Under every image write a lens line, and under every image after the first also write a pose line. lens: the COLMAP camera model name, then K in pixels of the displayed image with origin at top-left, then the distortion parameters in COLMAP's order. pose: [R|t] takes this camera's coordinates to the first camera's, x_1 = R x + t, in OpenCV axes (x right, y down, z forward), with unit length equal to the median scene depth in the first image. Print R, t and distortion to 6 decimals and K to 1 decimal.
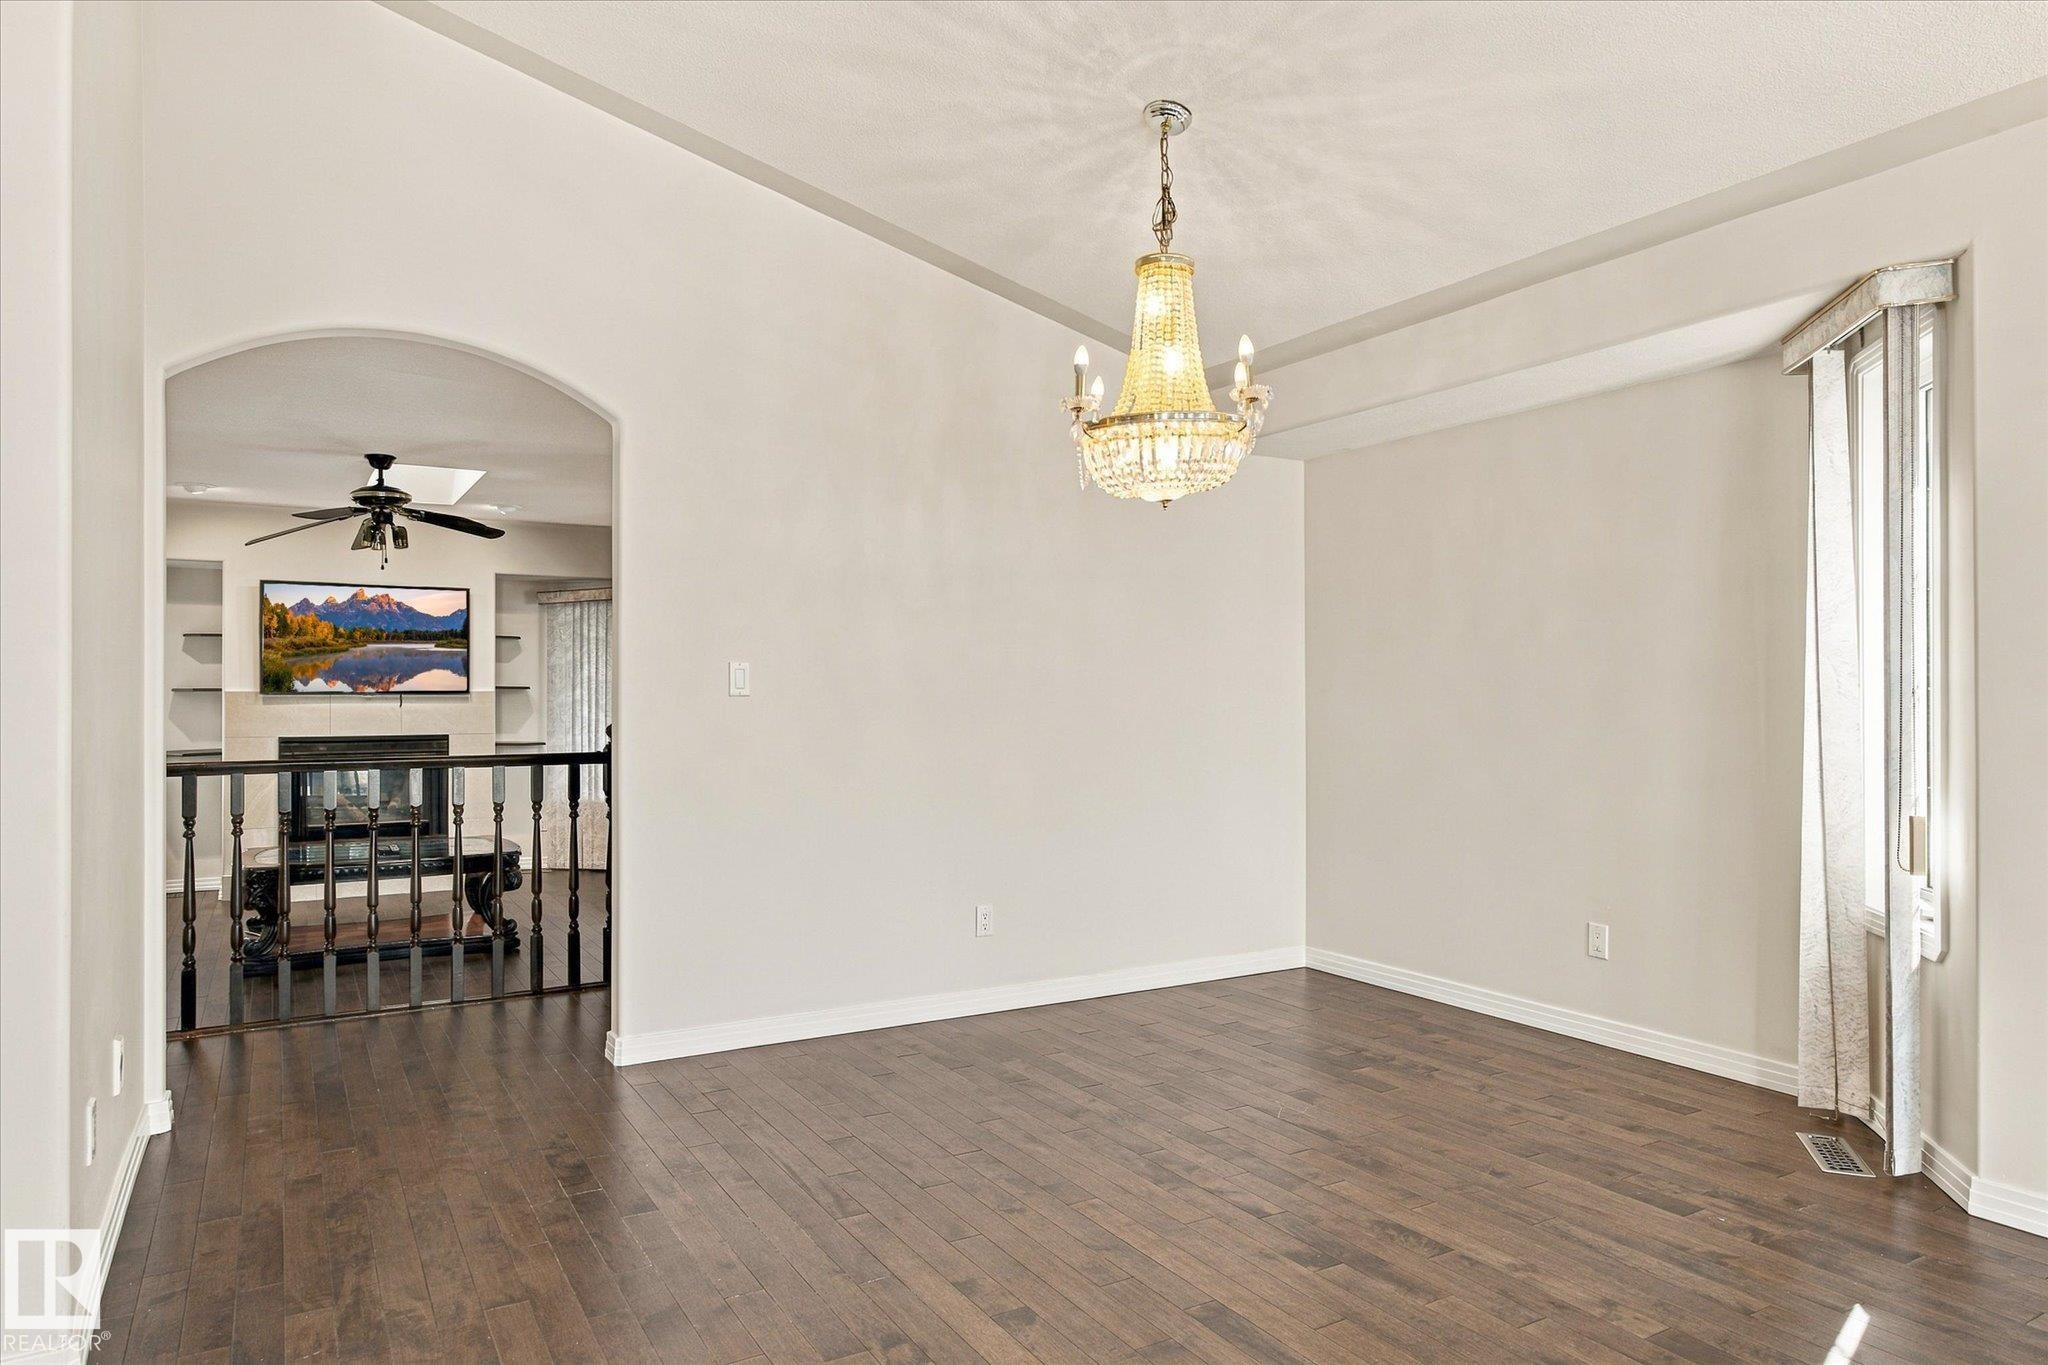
lens RADIAL K [[1318.1, 0, 1024.0], [0, 1318.1, 682.5], [0, 0, 1]] dist [-0.002216, -0.001425]
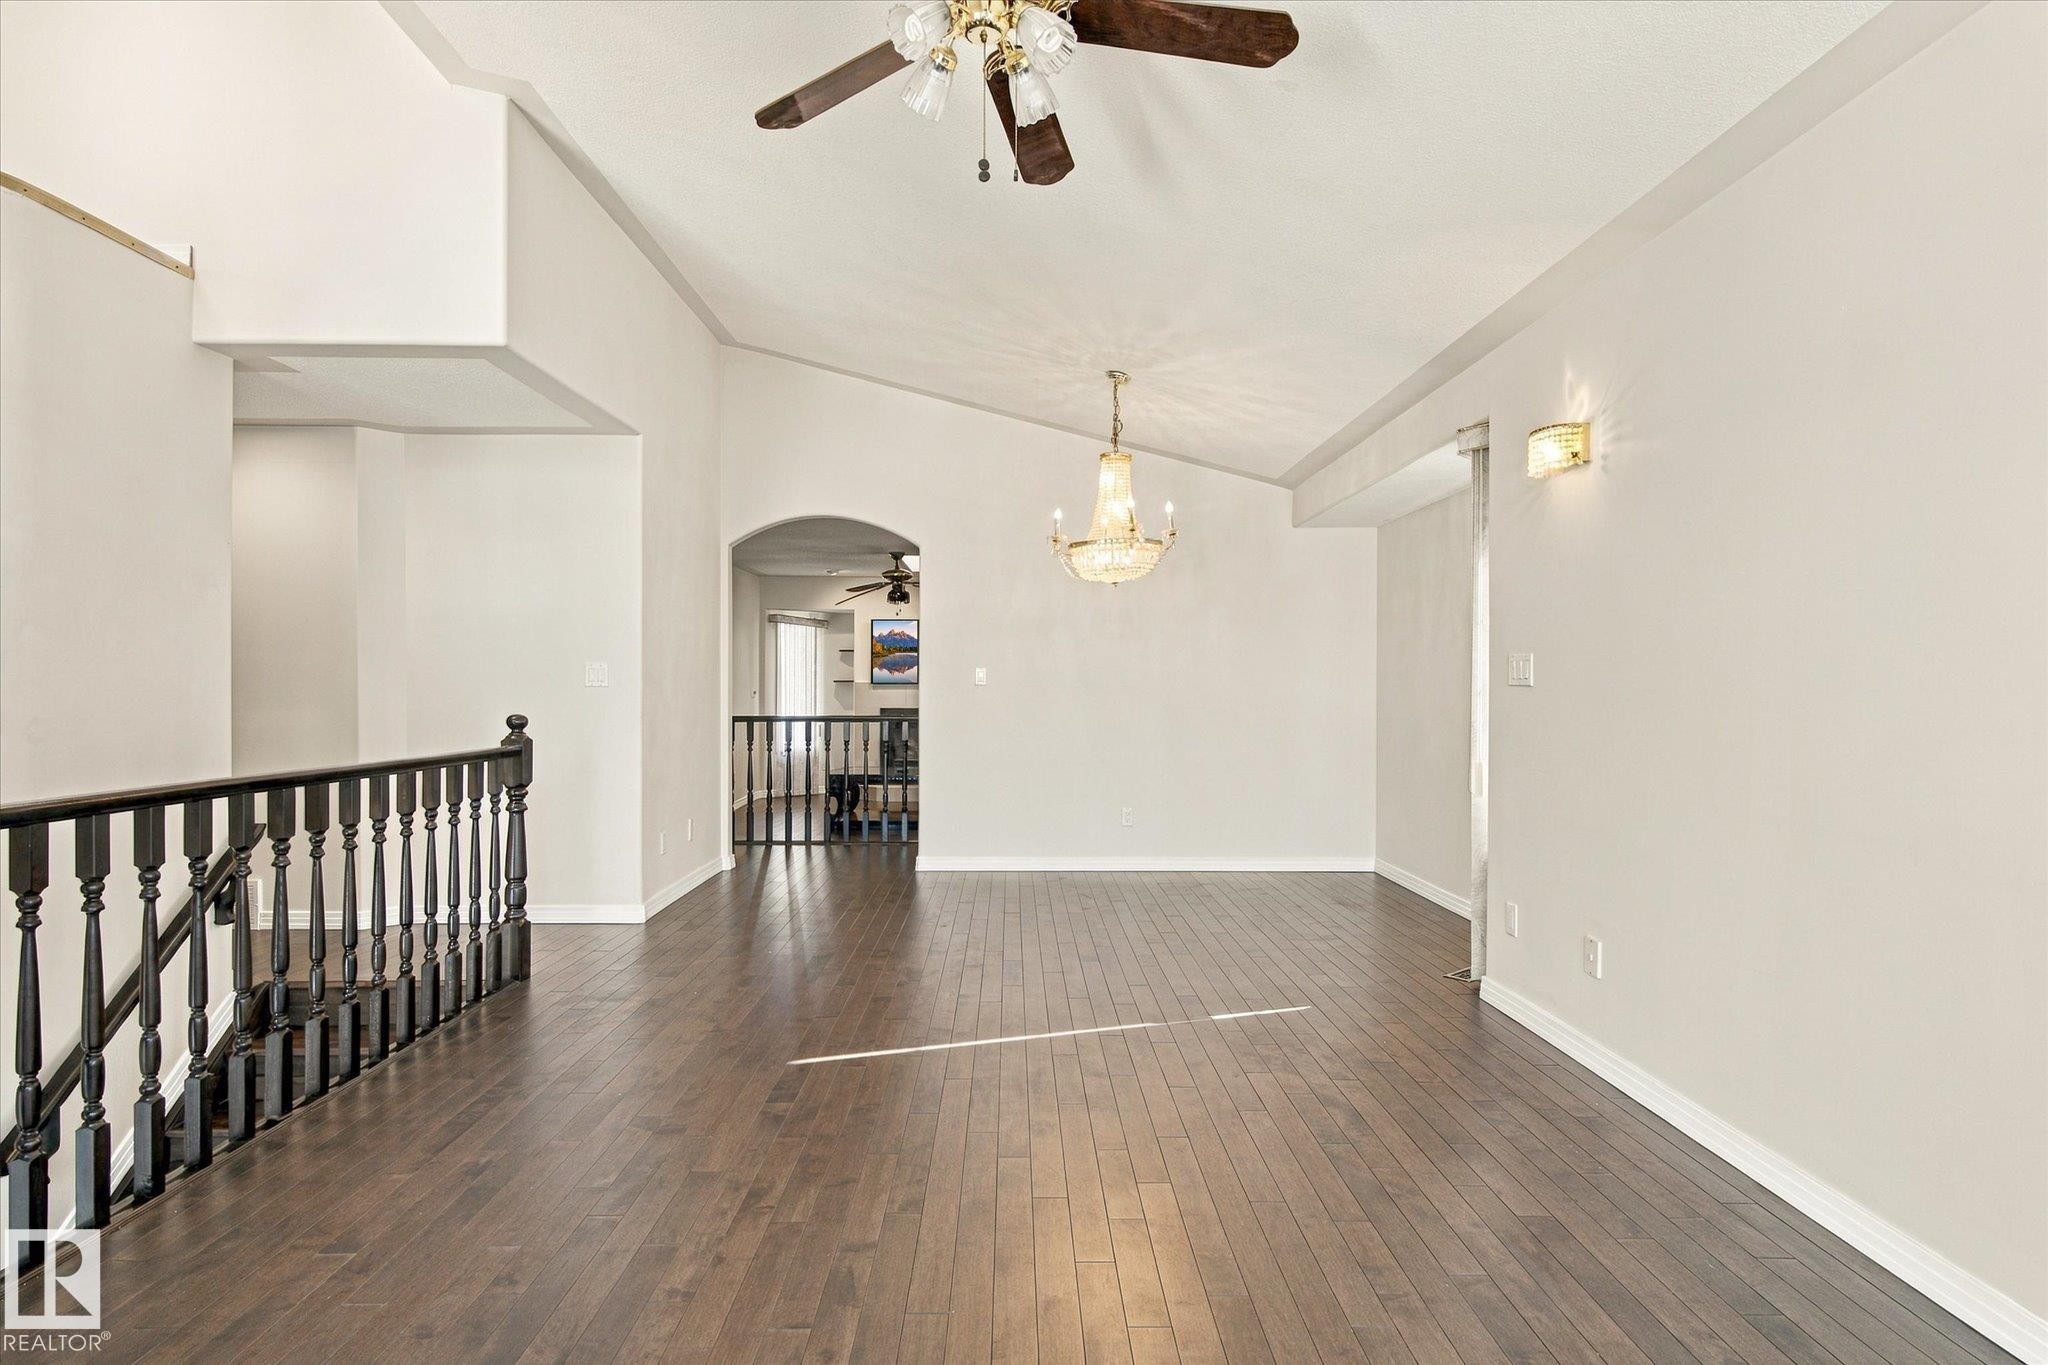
lens RADIAL K [[1043.3, 0, 1024.0], [0, 1043.3, 682.5], [0, 0, 1]] dist [-0.000862, -0.015477]
pose [[0.875431, 0.001634, -0.483341, 0.478566], [0.005063, 0.999908, 0.012551, -0.014626], [0.483317, -0.013434, 0.875342, -0.233807]]
